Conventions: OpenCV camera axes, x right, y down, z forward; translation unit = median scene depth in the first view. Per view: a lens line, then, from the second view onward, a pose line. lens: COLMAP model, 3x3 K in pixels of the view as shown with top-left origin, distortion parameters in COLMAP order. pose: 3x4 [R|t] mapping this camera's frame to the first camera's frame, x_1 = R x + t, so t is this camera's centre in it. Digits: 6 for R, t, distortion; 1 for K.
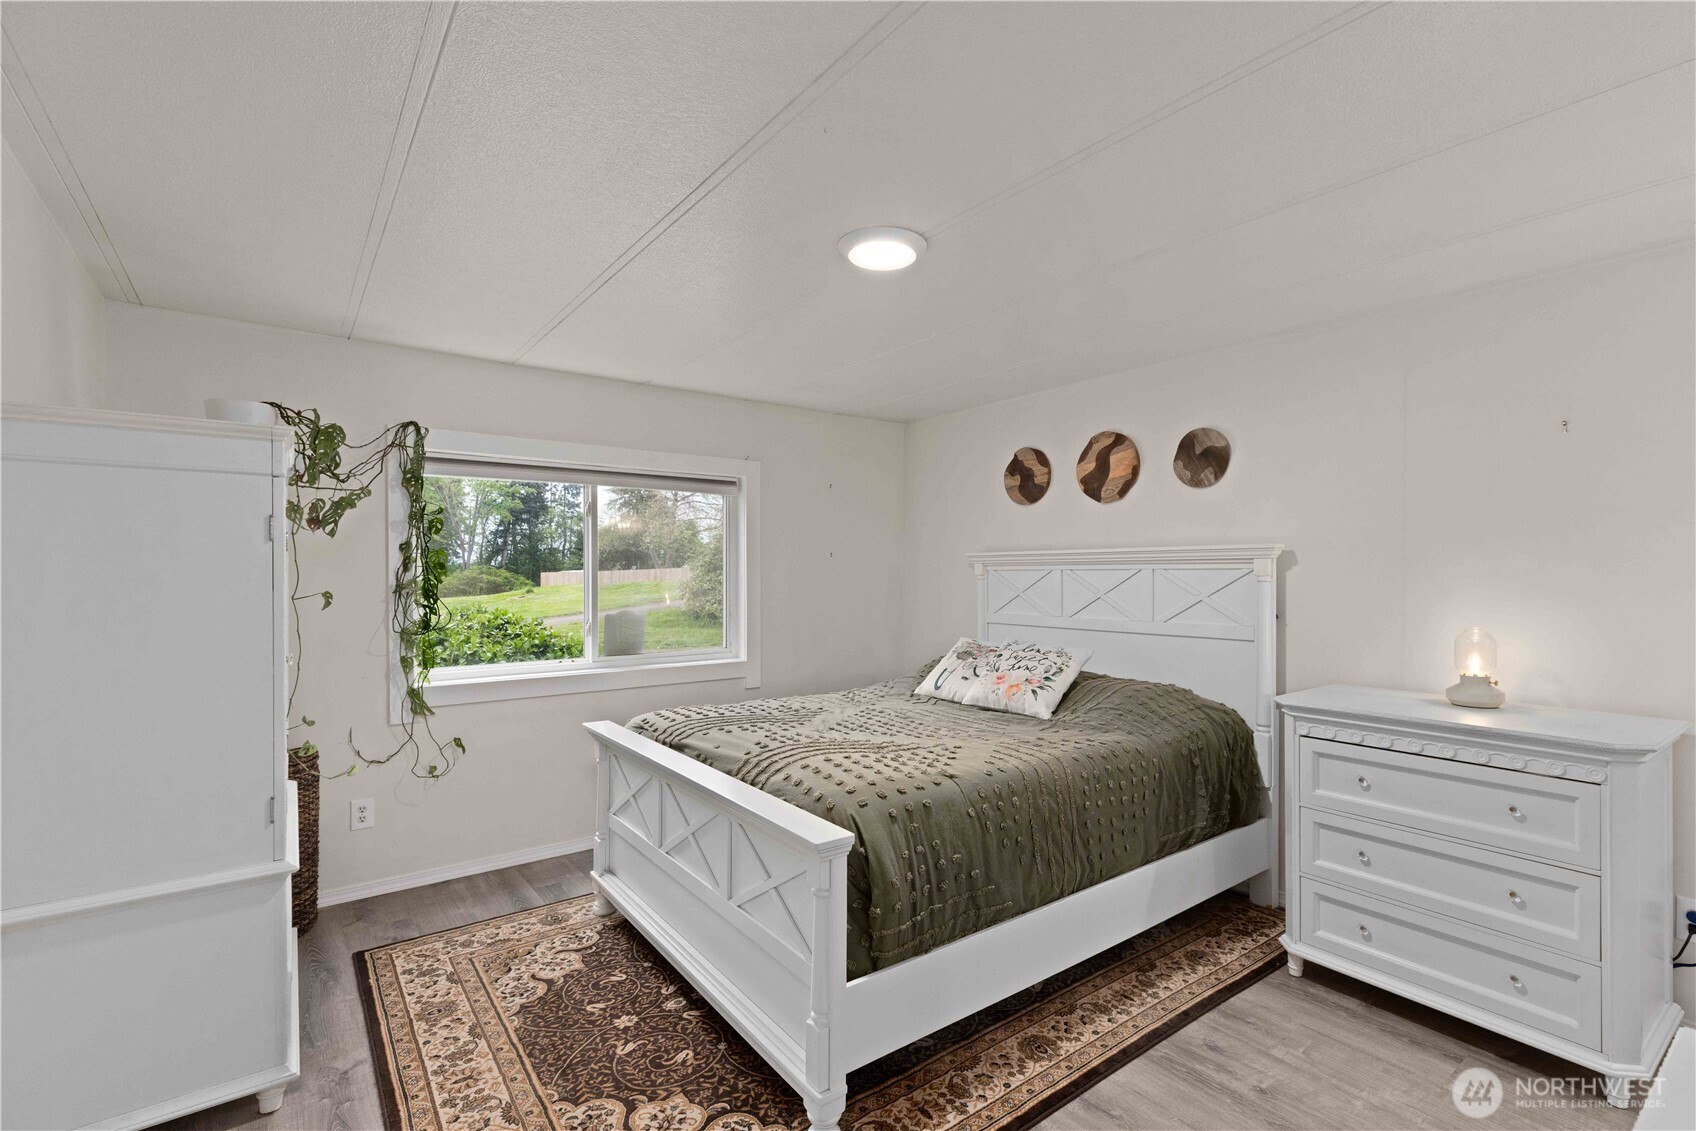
lens RADIAL K [[767.9, 0, 846.6], [0, 767.9, 571.4], [0, 0, 1]] dist [-0.001174, -0.000027]
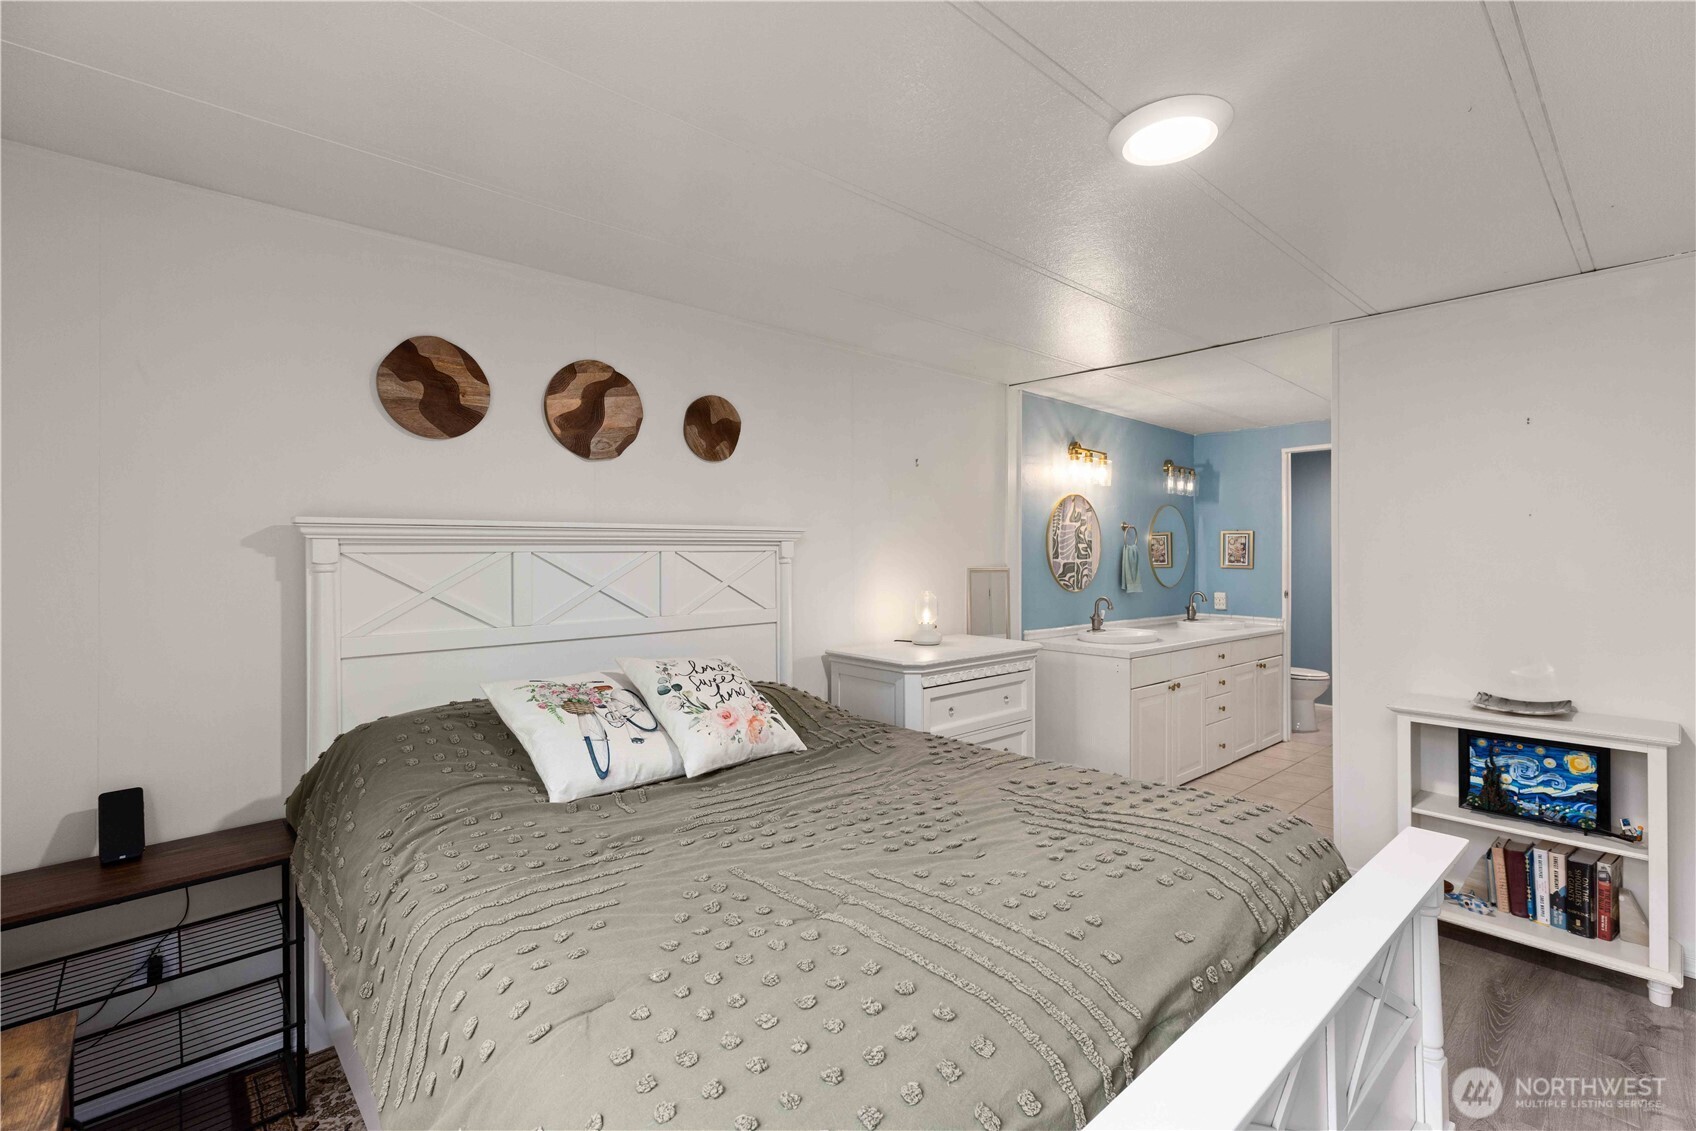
lens RADIAL K [[767.9, 0, 849.5], [0, 767.9, 551.2], [0, 0, 1]] dist [-0.001174, -0.000027]
pose [[-0.112045, 0.001179, 0.993702, -0.406908], [0.000912, 0.999999, -0.001084, -0.001892], [-0.993703, 0.000785, -0.112046, 0.843094]]
